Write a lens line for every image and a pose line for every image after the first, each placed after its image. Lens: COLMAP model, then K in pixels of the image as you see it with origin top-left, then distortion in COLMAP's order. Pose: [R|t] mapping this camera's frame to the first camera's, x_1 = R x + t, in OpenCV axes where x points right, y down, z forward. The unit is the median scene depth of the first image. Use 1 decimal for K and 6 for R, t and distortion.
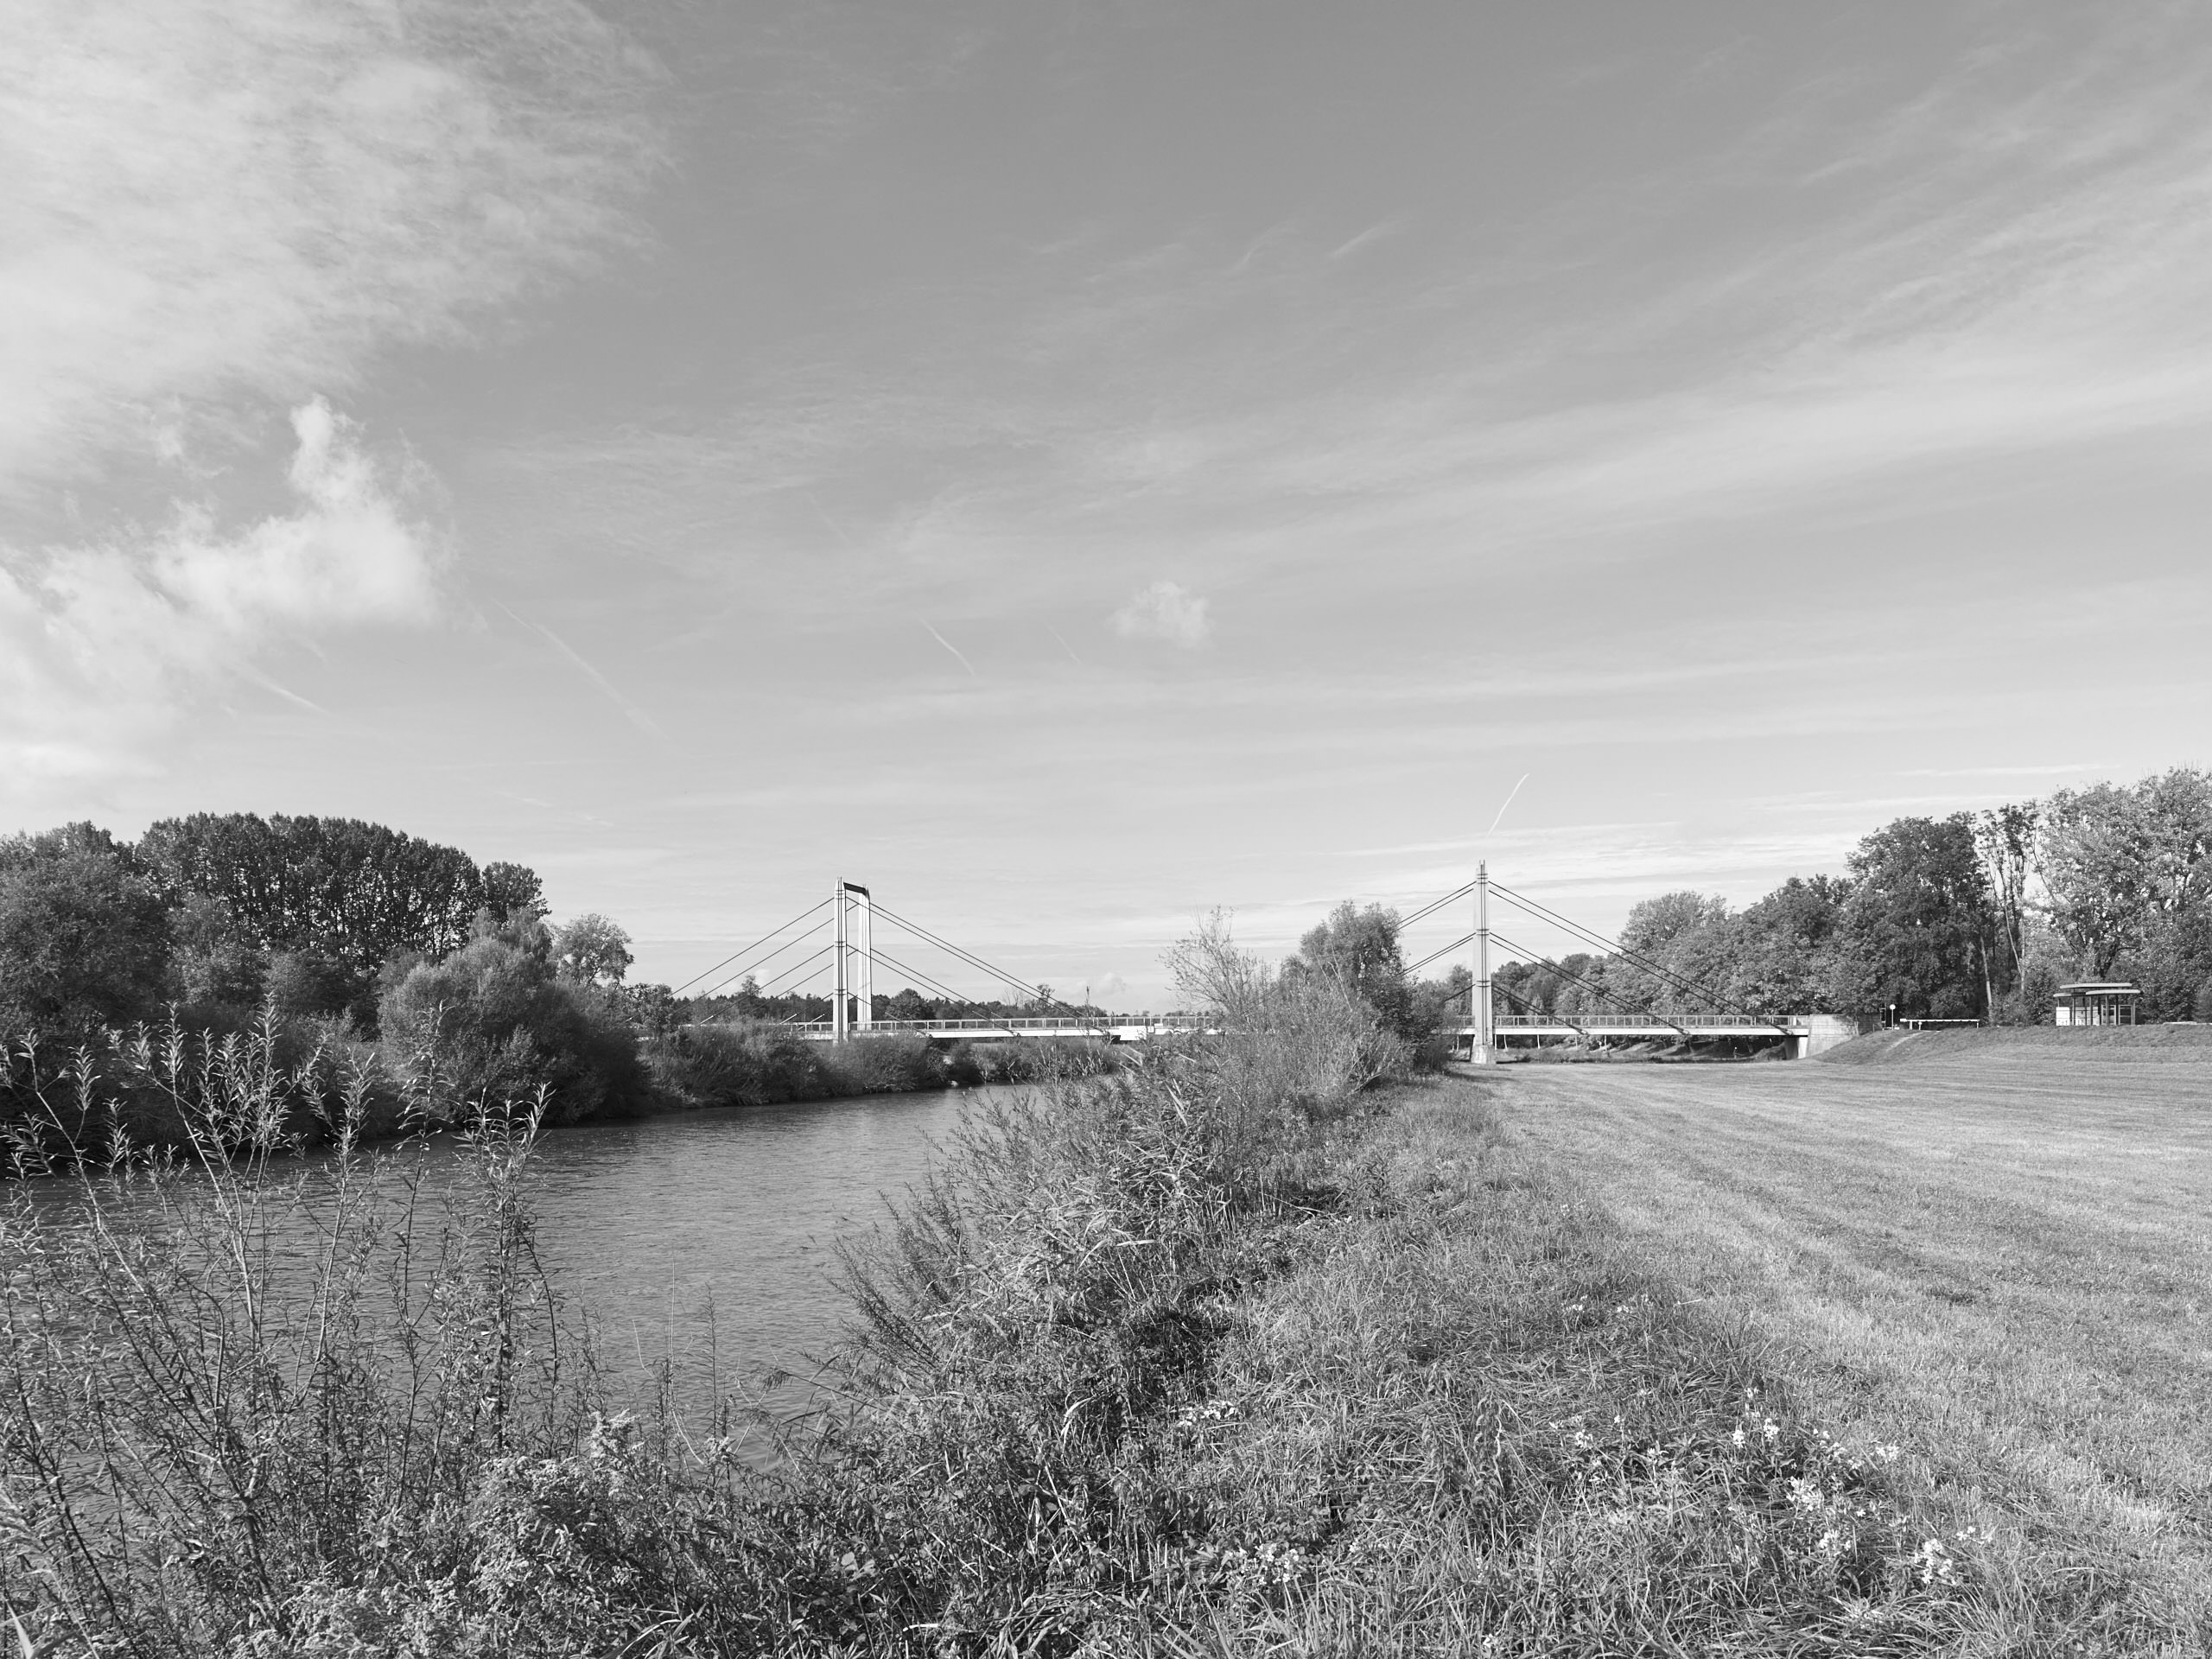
lens RADIAL K [[1623.2, 0, 1094.1], [0, 1623.2, 852.9], [0, 0, 1]] dist [0.001545, 0.006115]
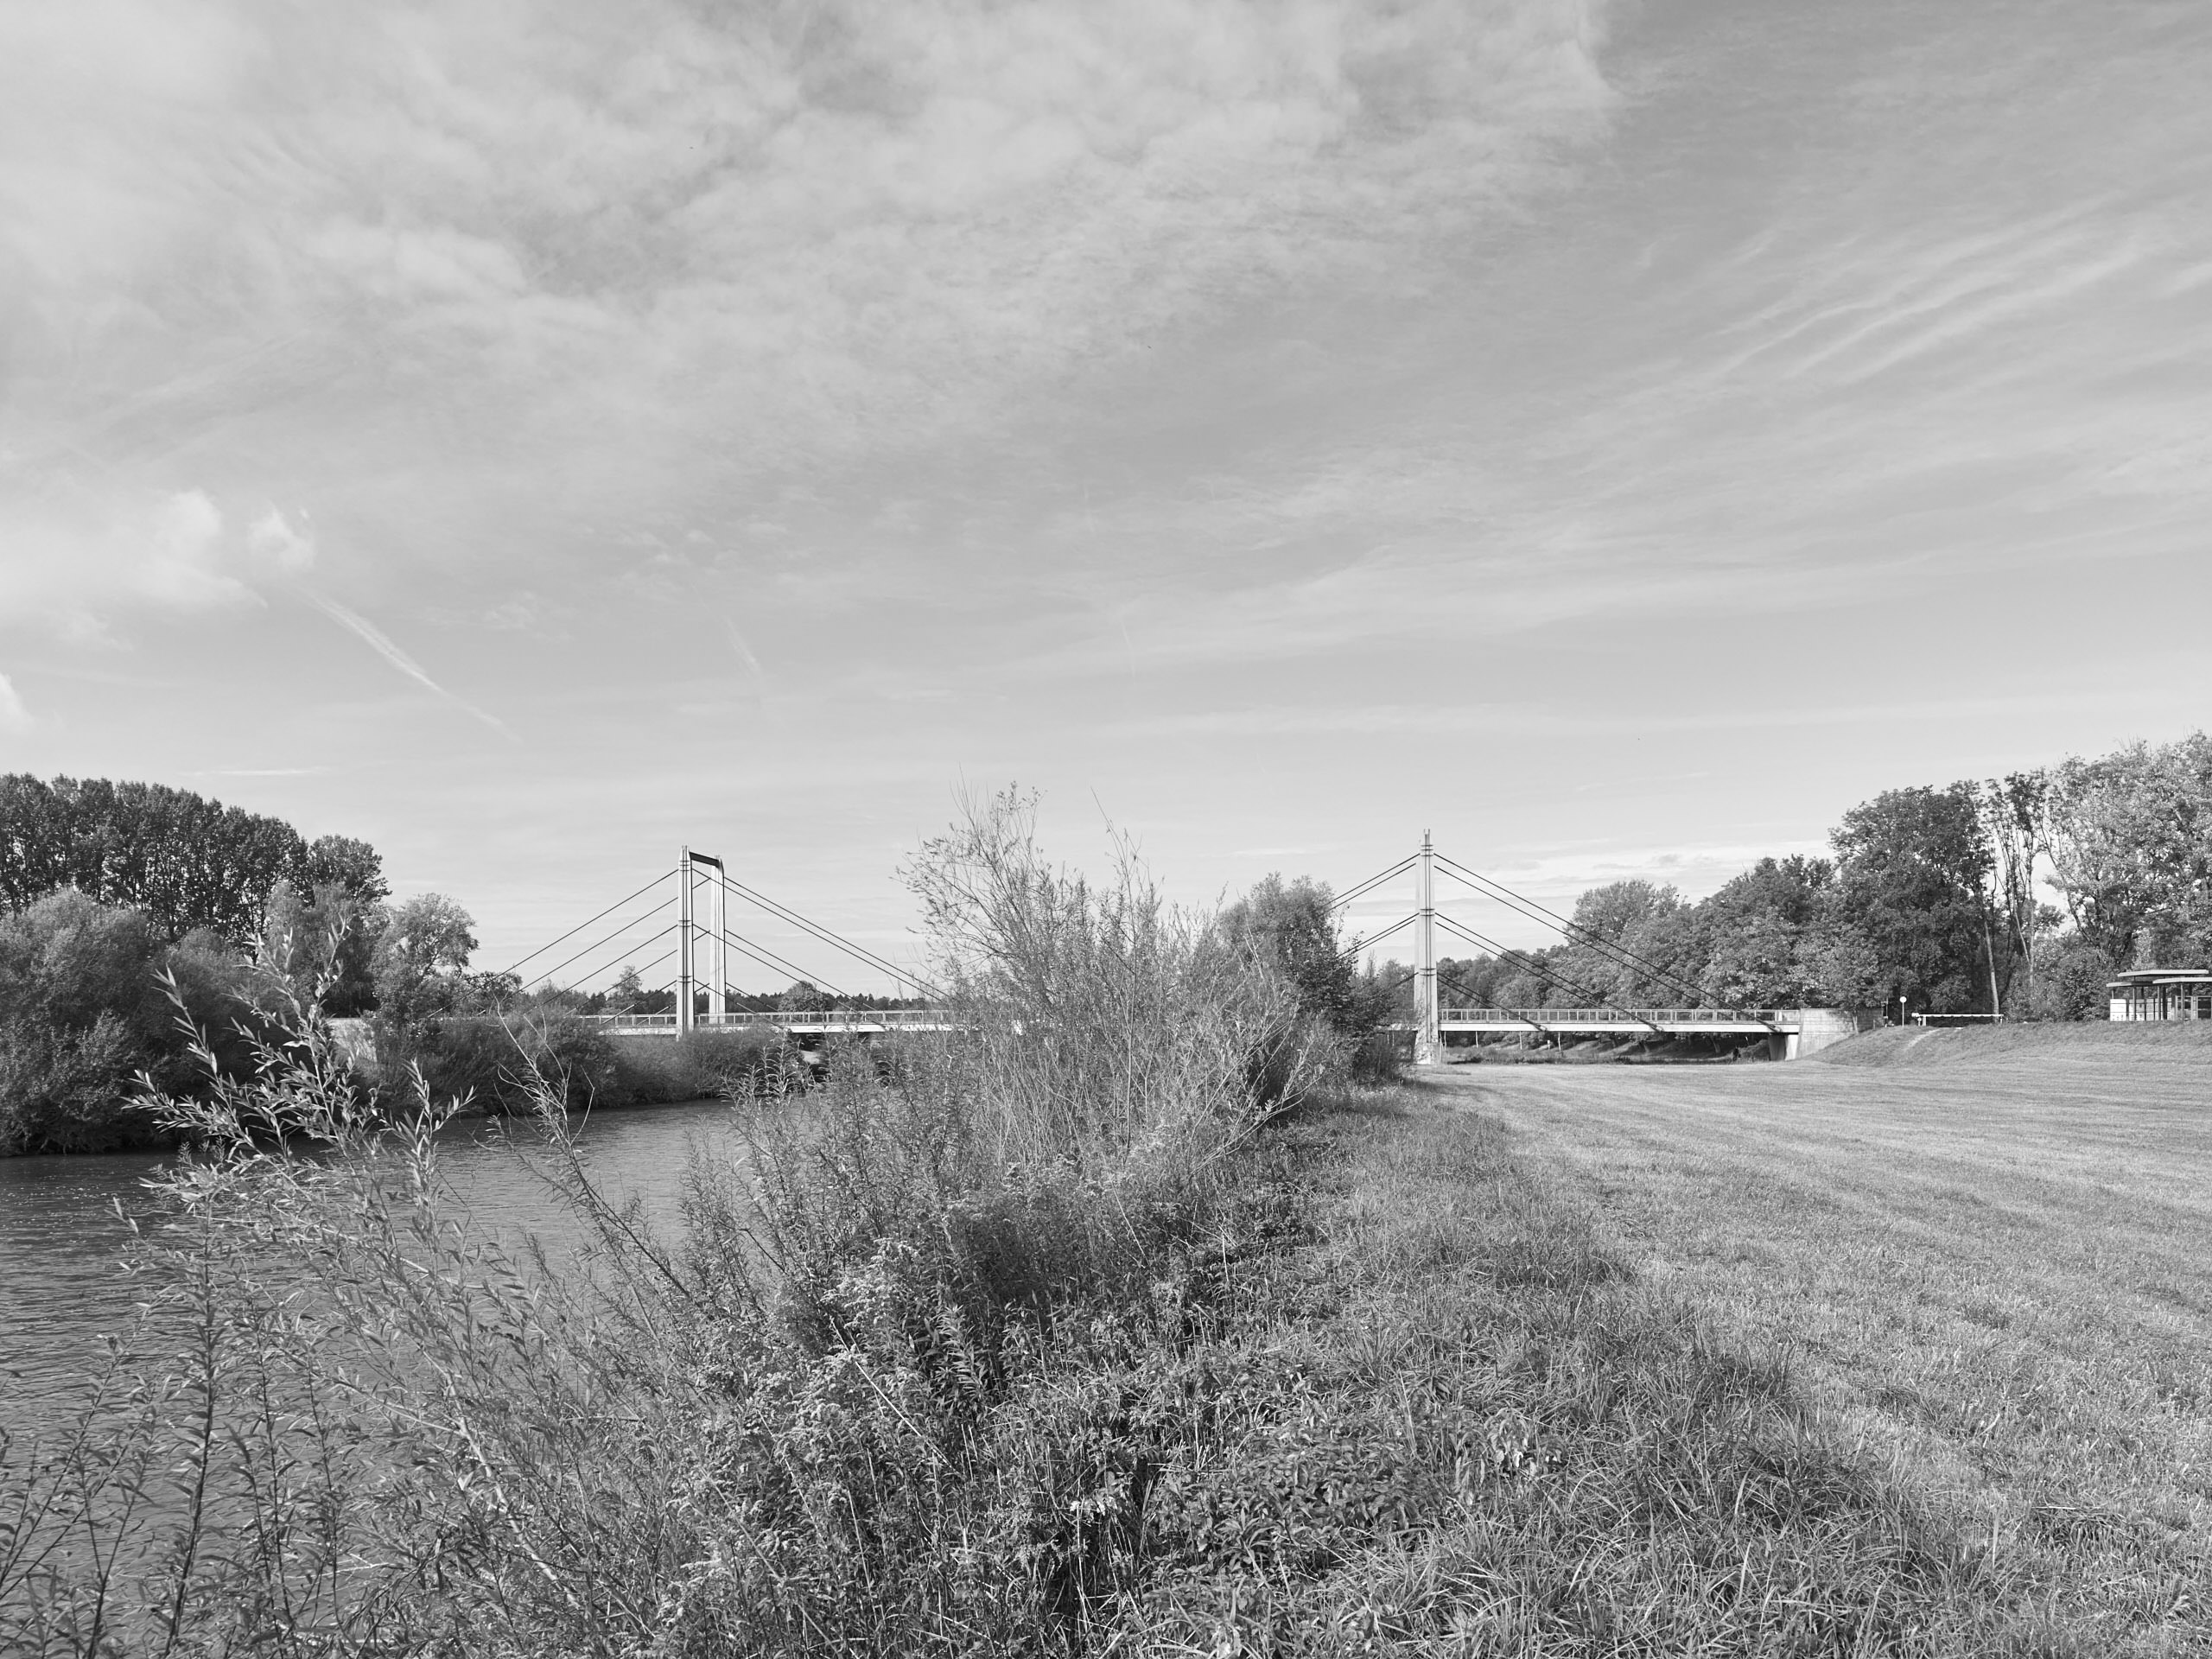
lens RADIAL K [[1623.2, 0, 1093.1], [0, 1623.2, 843.5], [0, 0, 1]] dist [0.001545, 0.006115]
pose [[0.999161, 0.007692, 0.040227, 0.025511], [-0.007505, 0.999960, -0.004795, 0.017118], [-0.040262, 0.004489, 0.999179, 0.138252]]
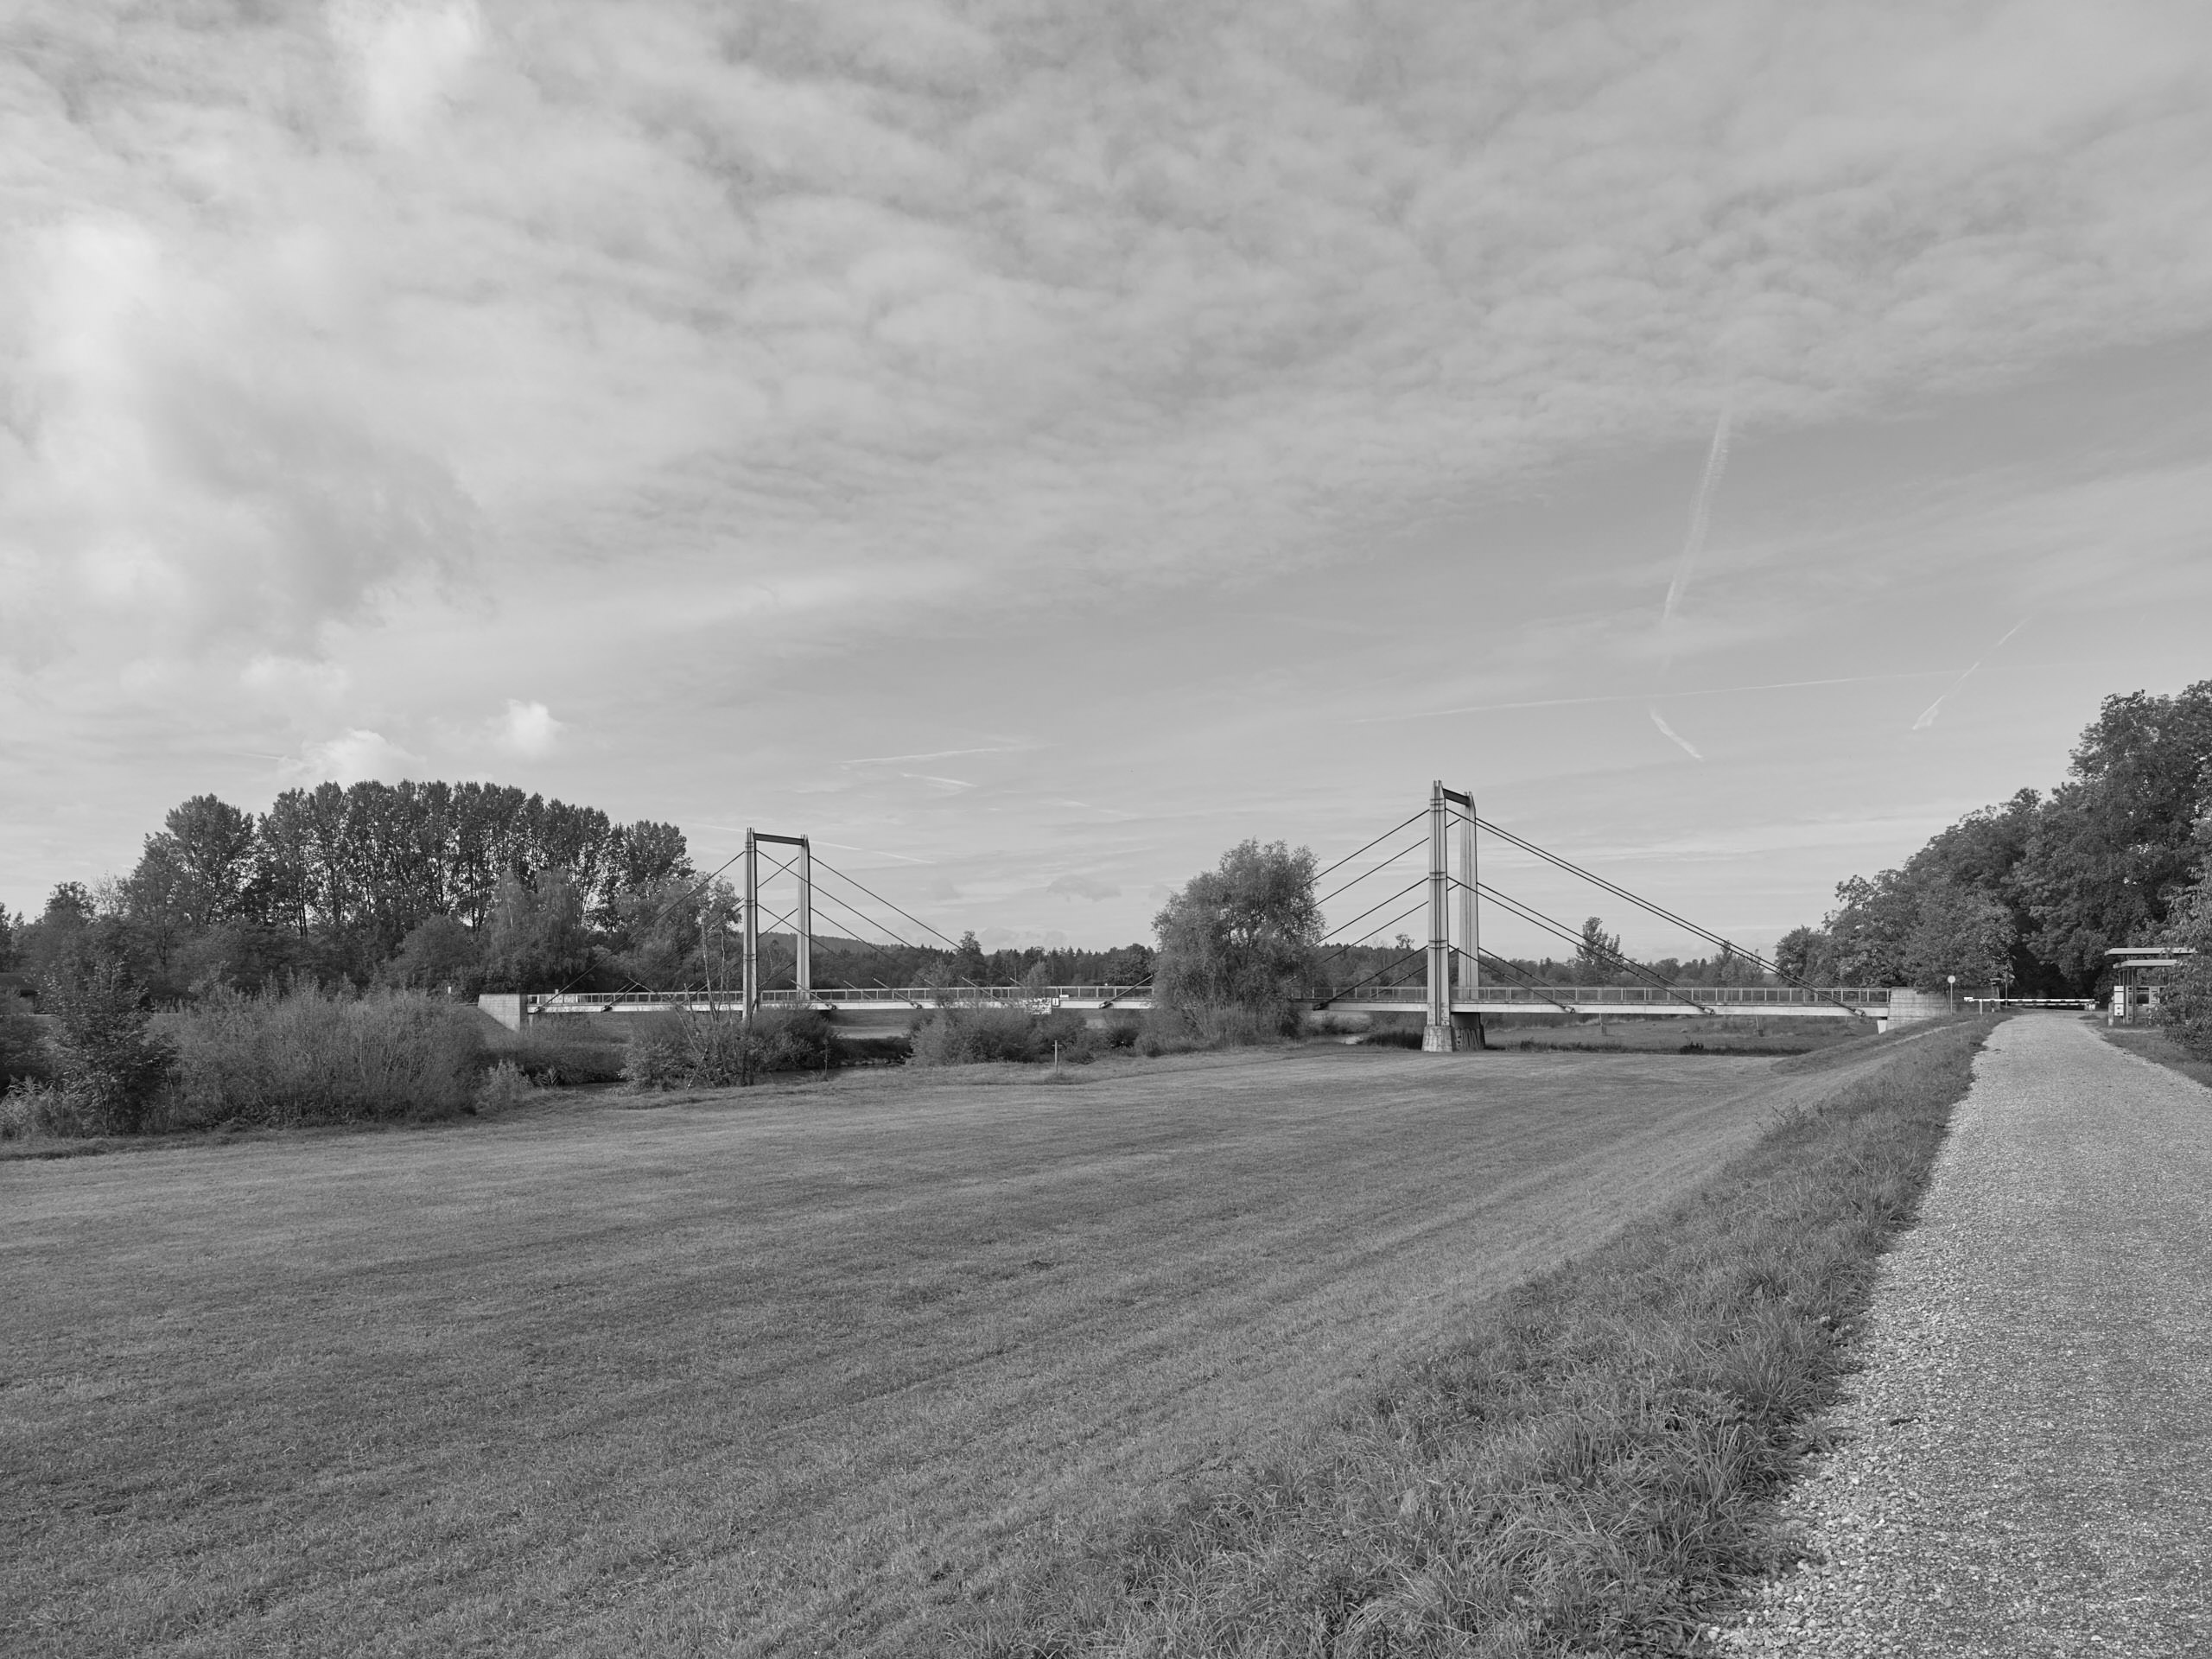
lens RADIAL K [[1623.2, 0, 1097.8], [0, 1623.2, 826.4], [0, 0, 1]] dist [0.001545, 0.006115]
pose [[0.948668, -0.029190, -0.314924, 0.318777], [0.034387, 0.999349, 0.010958, 0.011775], [0.314399, -0.021224, 0.949054, 0.228374]]
